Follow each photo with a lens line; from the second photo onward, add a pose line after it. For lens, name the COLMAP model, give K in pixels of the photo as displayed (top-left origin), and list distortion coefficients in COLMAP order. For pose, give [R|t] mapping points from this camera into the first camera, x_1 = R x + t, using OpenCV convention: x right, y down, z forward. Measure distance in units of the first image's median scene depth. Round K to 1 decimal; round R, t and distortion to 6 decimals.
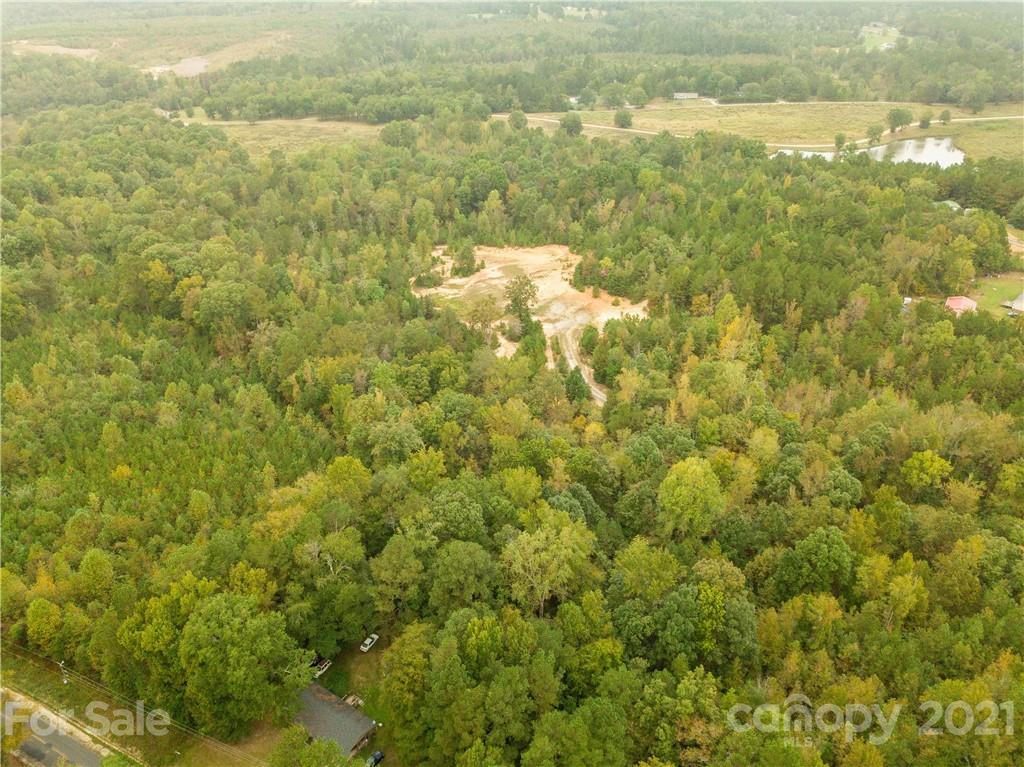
lens RADIAL K [[780.8, 0, 512.0], [0, 780.8, 383.5], [0, 0, 1]] dist [0.020853, -0.001739]
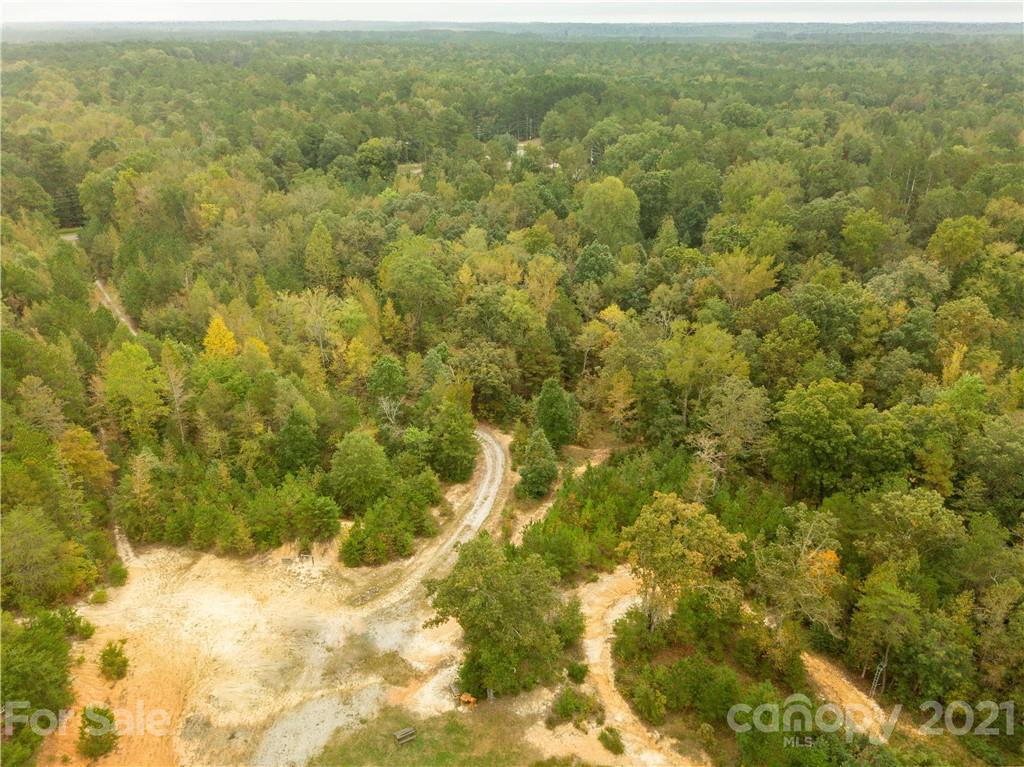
lens RADIAL K [[815.7, 0, 512.0], [0, 815.7, 383.5], [0, 0, 1]] dist [0.026297, -0.007875]
pose [[-0.903490, -0.170114, 0.393405, -0.071102], [0.219404, 0.604924, 0.765459, -0.290721], [-0.368195, 0.777900, -0.509219, 0.853581]]
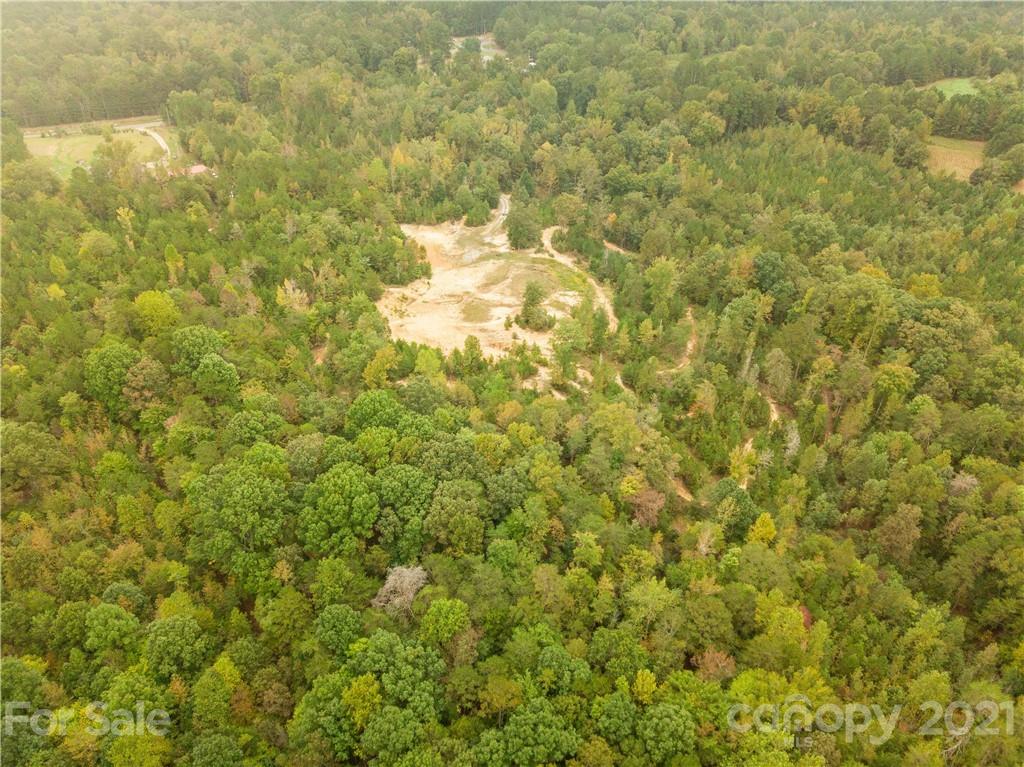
lens RADIAL K [[780.8, 0, 512.0], [0, 780.8, 383.5], [0, 0, 1]] dist [0.020853, -0.001739]
pose [[-0.939886, -0.196575, 0.279235, -0.239332], [0.167242, 0.447955, 0.878275, -0.718403], [-0.297732, 0.872178, -0.388151, 1.250079]]
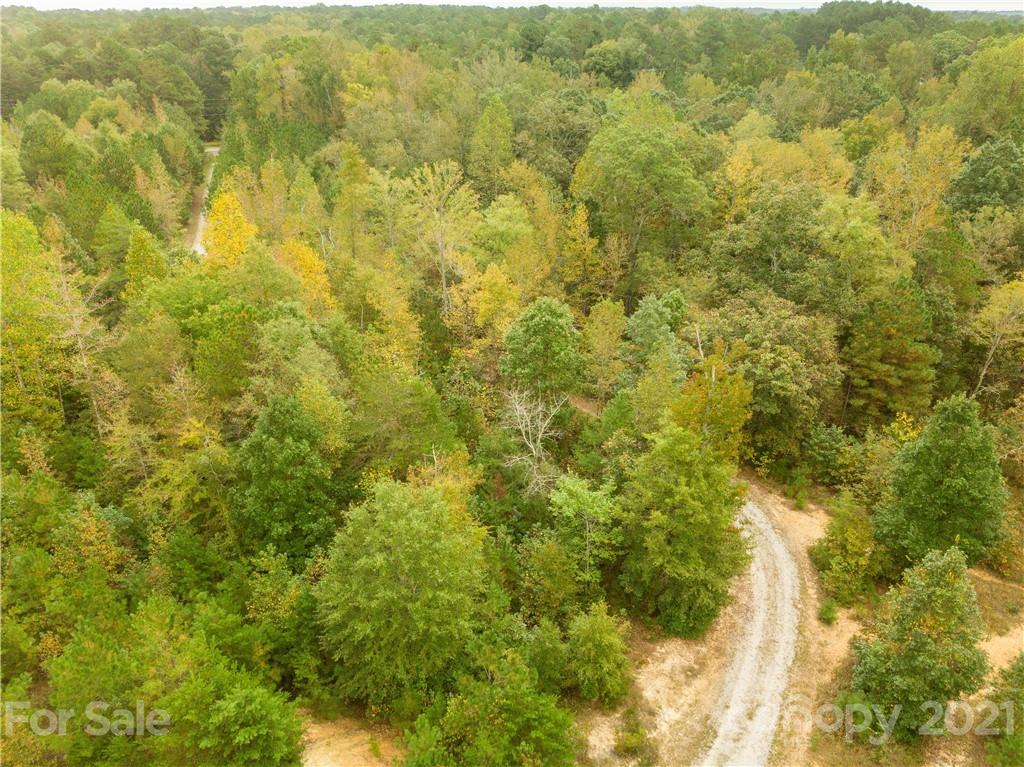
lens RADIAL K [[815.7, 0, 512.0], [0, 815.7, 383.5], [0, 0, 1]] dist [0.026297, -0.007875]
pose [[-0.743865, -0.275429, 0.608936, 0.028963], [0.337081, 0.632137, 0.697696, -0.133132], [-0.577097, 0.724252, -0.377383, 0.753989]]
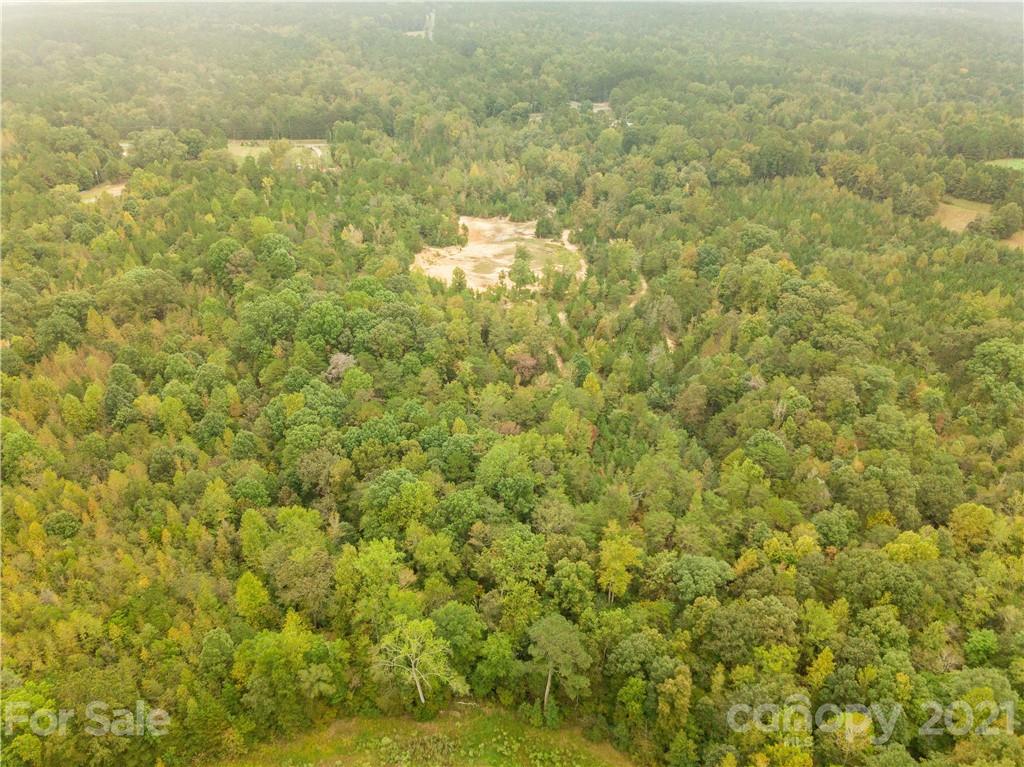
lens RADIAL K [[780.8, 0, 512.0], [0, 780.8, 383.5], [0, 0, 1]] dist [0.020853, -0.001739]
pose [[-0.824357, -0.284783, 0.489218, -0.536911], [0.269467, 0.562611, 0.781573, -0.794631], [-0.497818, 0.776124, -0.387052, 1.394375]]
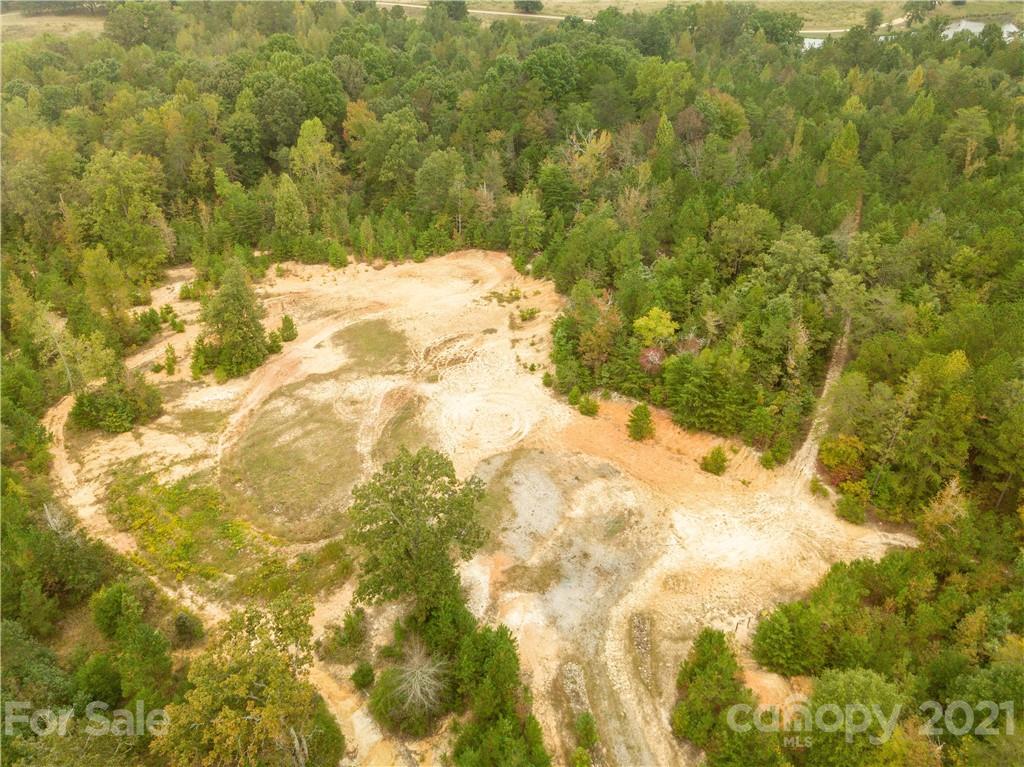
lens RADIAL K [[780.8, 0, 512.0], [0, 780.8, 383.5], [0, 0, 1]] dist [0.020853, -0.001739]
pose [[0.983617, -0.090914, 0.155666, 0.005006], [0.078446, 0.993334, 0.084462, -0.140904], [-0.162307, -0.070867, 0.984192, 0.589991]]
